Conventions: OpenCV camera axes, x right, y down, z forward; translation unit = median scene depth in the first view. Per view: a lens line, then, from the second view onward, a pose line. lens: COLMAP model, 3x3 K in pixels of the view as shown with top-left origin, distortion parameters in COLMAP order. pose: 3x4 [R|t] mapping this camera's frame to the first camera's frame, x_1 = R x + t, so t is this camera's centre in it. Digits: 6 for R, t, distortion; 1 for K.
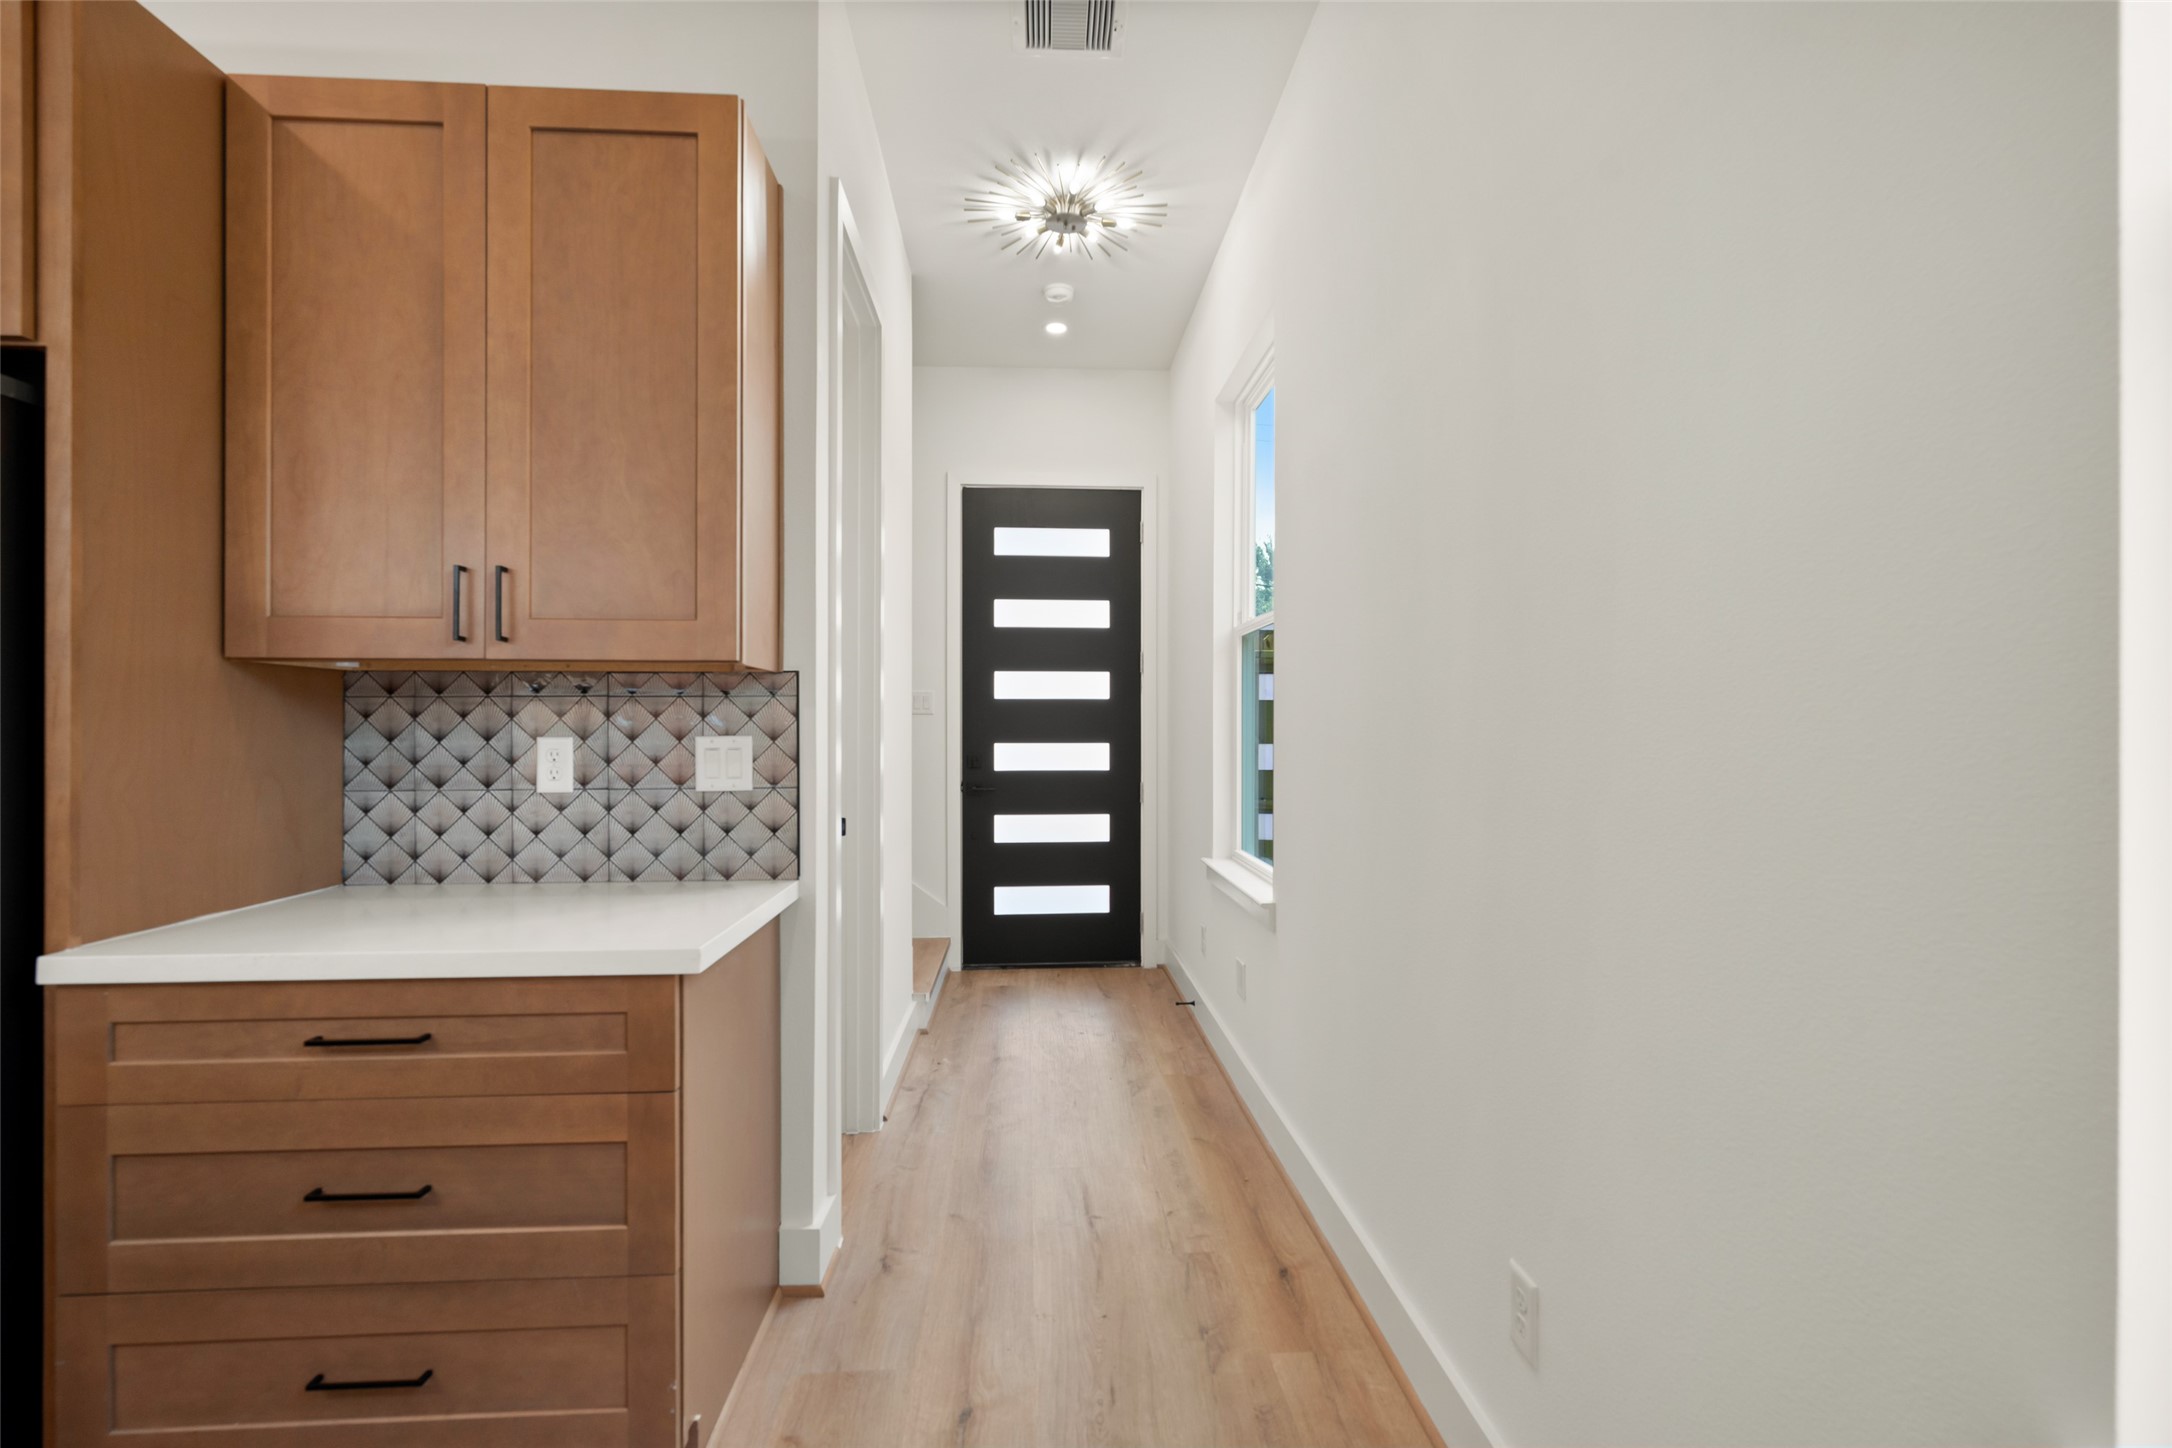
lens RADIAL K [[968.0, 0, 1095.4], [0, 968.0, 722.2], [0, 0, 1]] dist [0.000942, 0.000037]
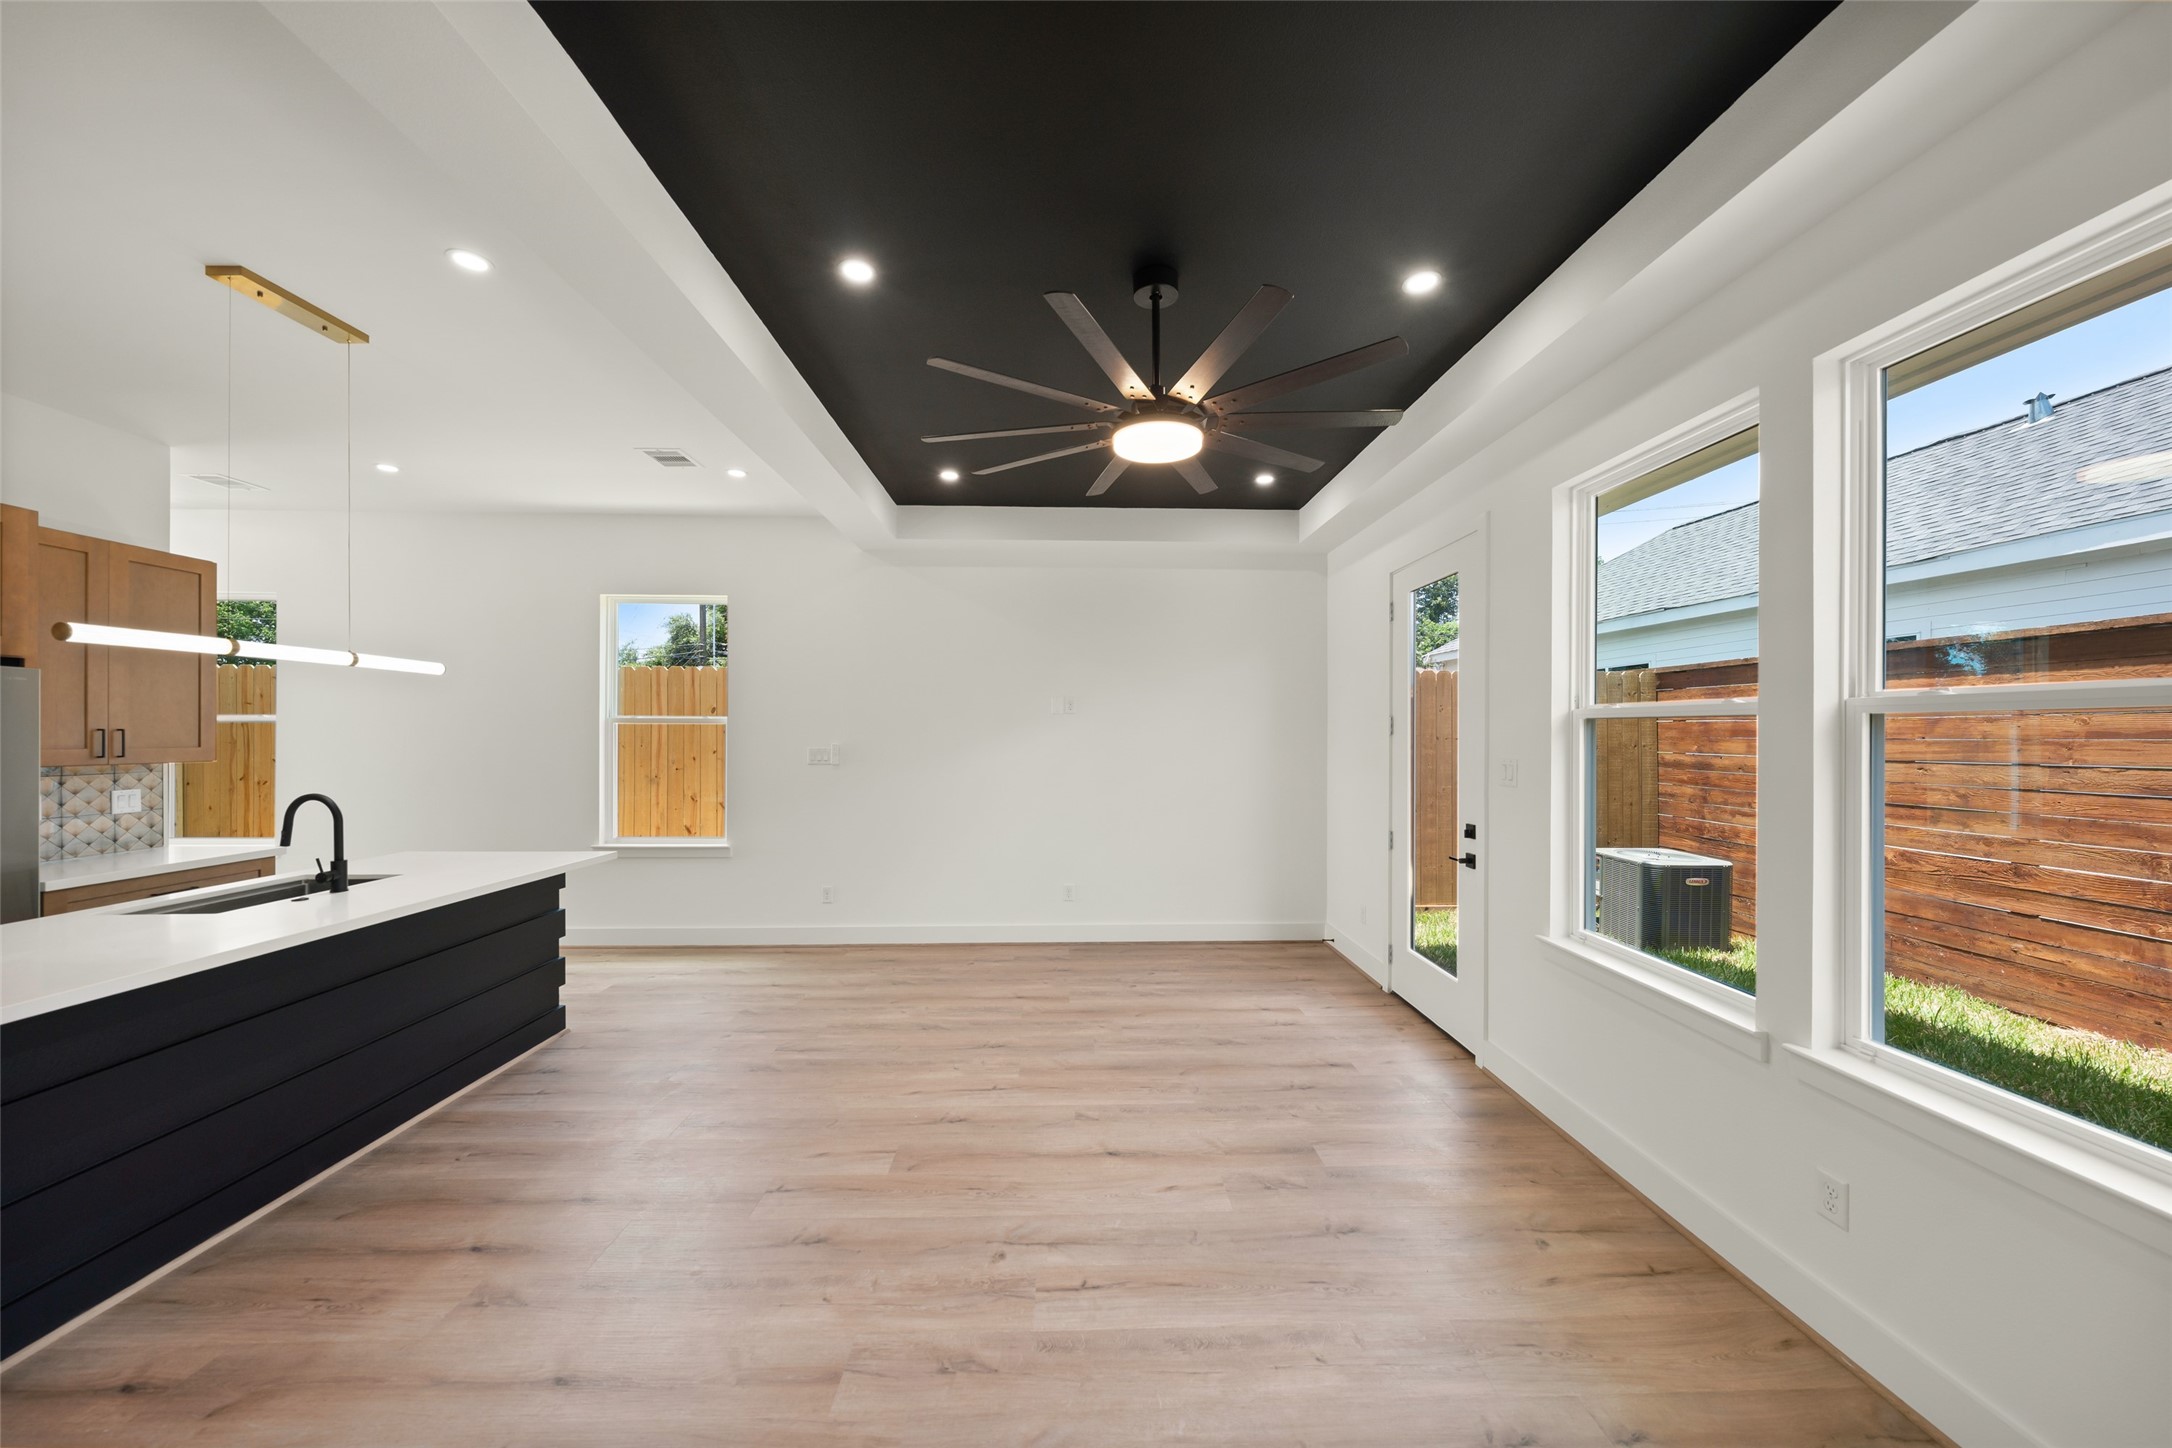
lens RADIAL K [[751.5, 0, 1091.6], [0, 751.5, 732.5], [0, 0, 1]] dist [-0.001792, -0.000011]
pose [[0.024822, 0.001382, 0.999691, -2.149026], [-0.008080, 0.999967, -0.001181, -0.142098], [-0.999659, -0.008048, 0.024833, -1.396632]]
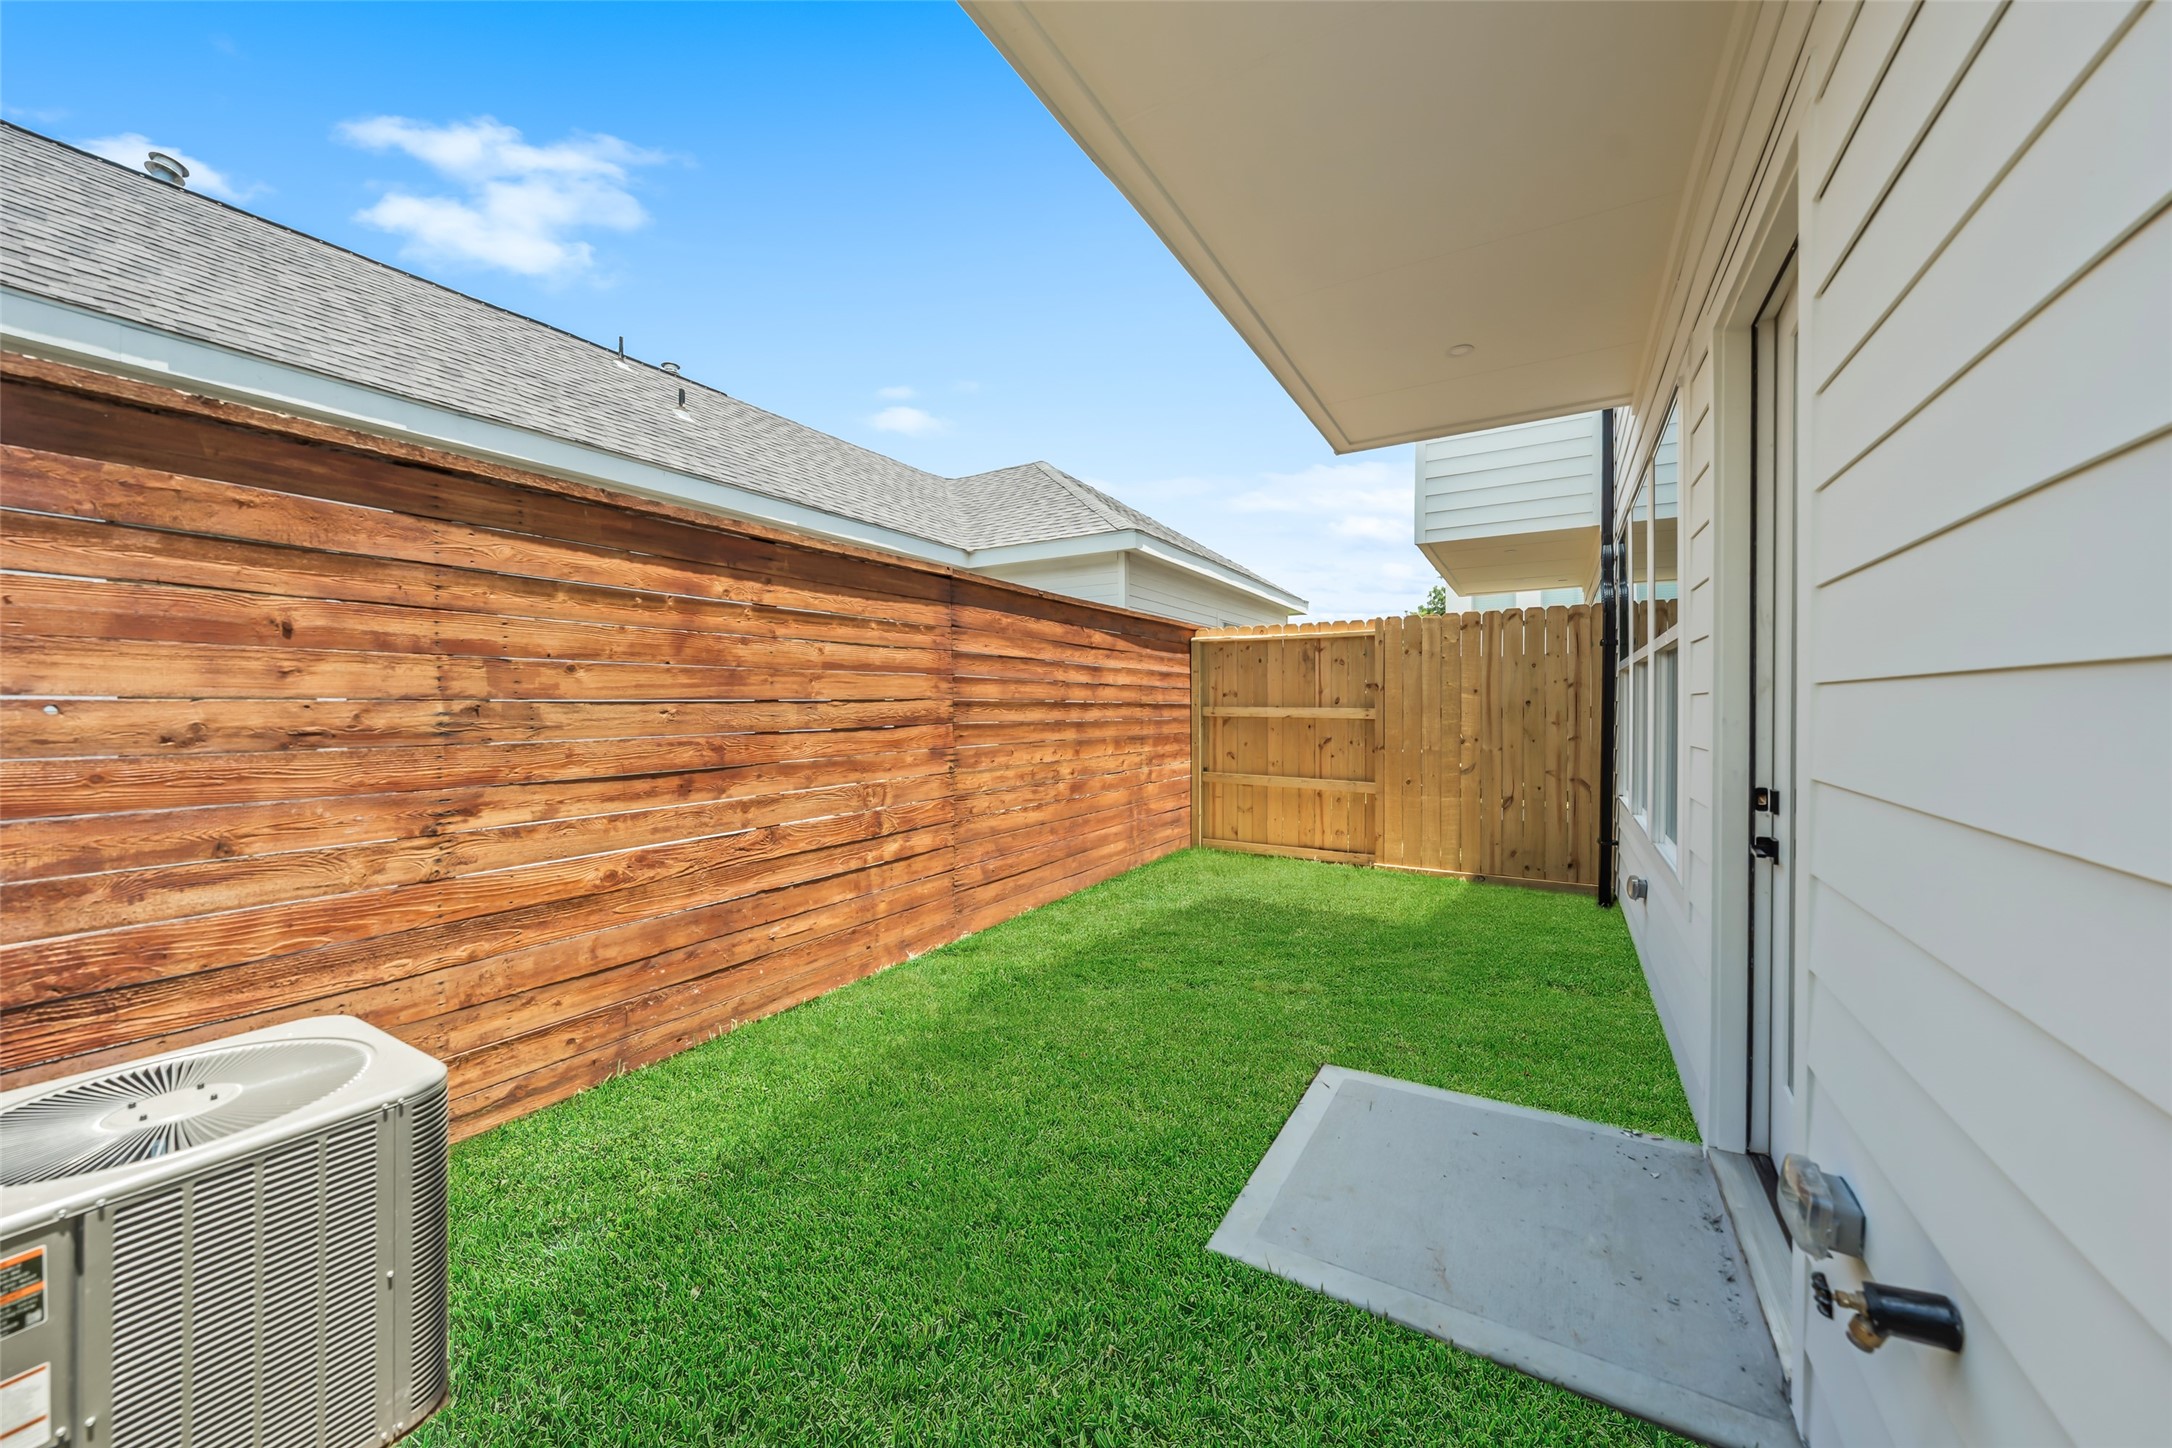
lens RADIAL K [[751.5, 0, 1087.7], [0, 751.5, 715.3], [0, 0, 1]] dist [-0.001792, -0.000011]
pose [[-0.572593, 0.012360, -0.819747, 0.953559], [0.004614, 0.999919, 0.011853, -0.060443], [0.819827, 0.003004, -0.572604, -2.415231]]
